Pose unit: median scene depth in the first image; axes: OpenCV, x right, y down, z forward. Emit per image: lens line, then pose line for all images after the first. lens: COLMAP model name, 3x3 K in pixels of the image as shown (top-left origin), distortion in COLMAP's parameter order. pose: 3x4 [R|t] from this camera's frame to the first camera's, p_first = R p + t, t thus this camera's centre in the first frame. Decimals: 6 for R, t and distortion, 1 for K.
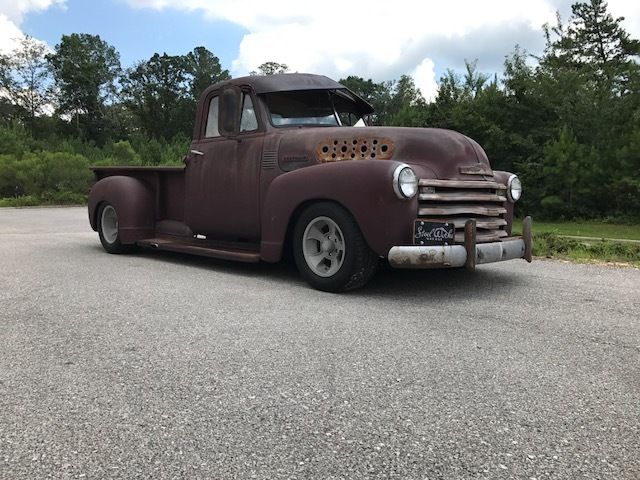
lens RADIAL K [[530.4, 0, 320.0], [0, 530.4, 240.0], [0, 0, 1]] dist [-0.000541, 0.004710]
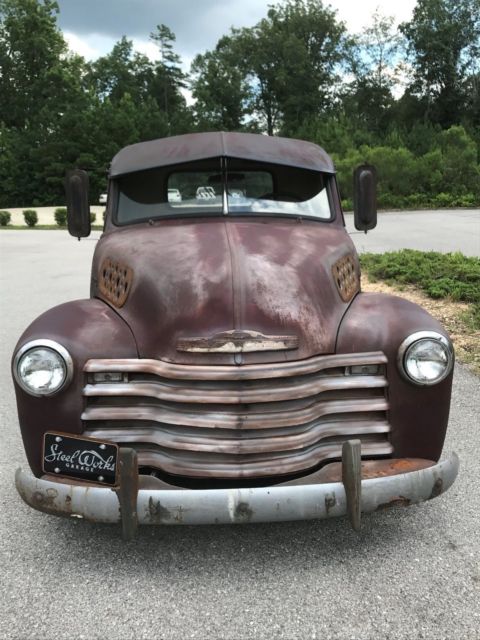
lens RADIAL K [[648.0, 0, 242.9], [0, 648.0, 309.3], [0, 0, 1]] dist [0.051003, -0.098179]
pose [[0.743959, 0.097046, -0.661141, 0.134950], [-0.025493, 0.992800, 0.117043, -0.044326], [0.667739, -0.070221, 0.741076, 0.096867]]
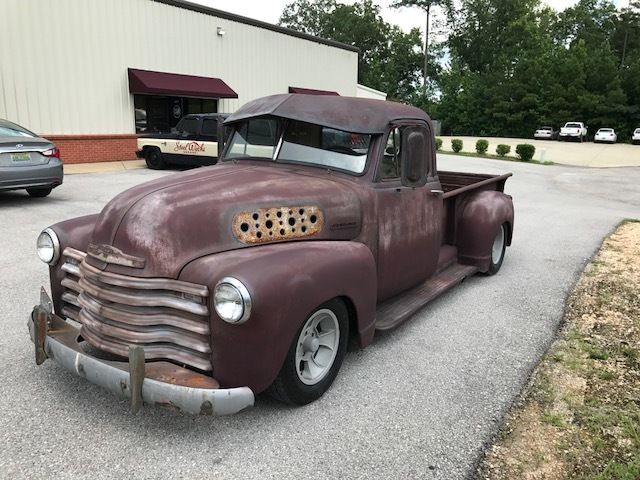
lens RADIAL K [[527.5, 0, 320.0], [0, 527.5, 240.0], [0, 0, 1]] dist [0.029710, -0.035356]
pose [[0.205613, 0.218369, -0.953959, 0.194883], [-0.113265, 0.973546, 0.198440, -0.060753], [0.972057, 0.067248, 0.224907, 0.206037]]
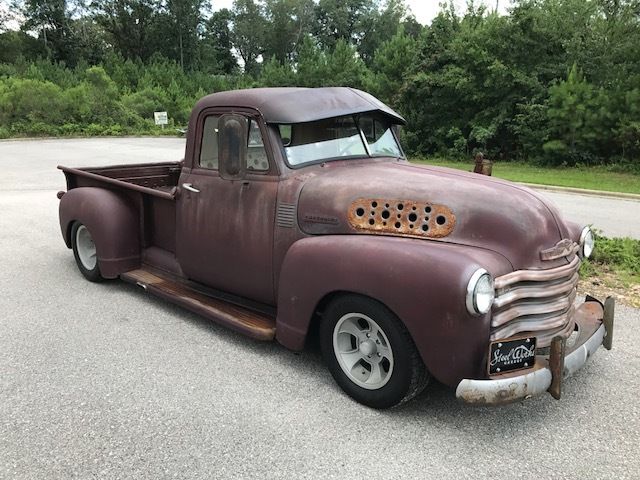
lens RADIAL K [[527.5, 0, 320.0], [0, 527.5, 240.0], [0, 0, 1]] dist [0.029710, -0.035356]
pose [[0.999557, -0.005004, 0.029352, -0.014068], [0.000625, 0.989089, 0.147321, -0.047573], [-0.029769, -0.147237, 0.988653, 0.045046]]
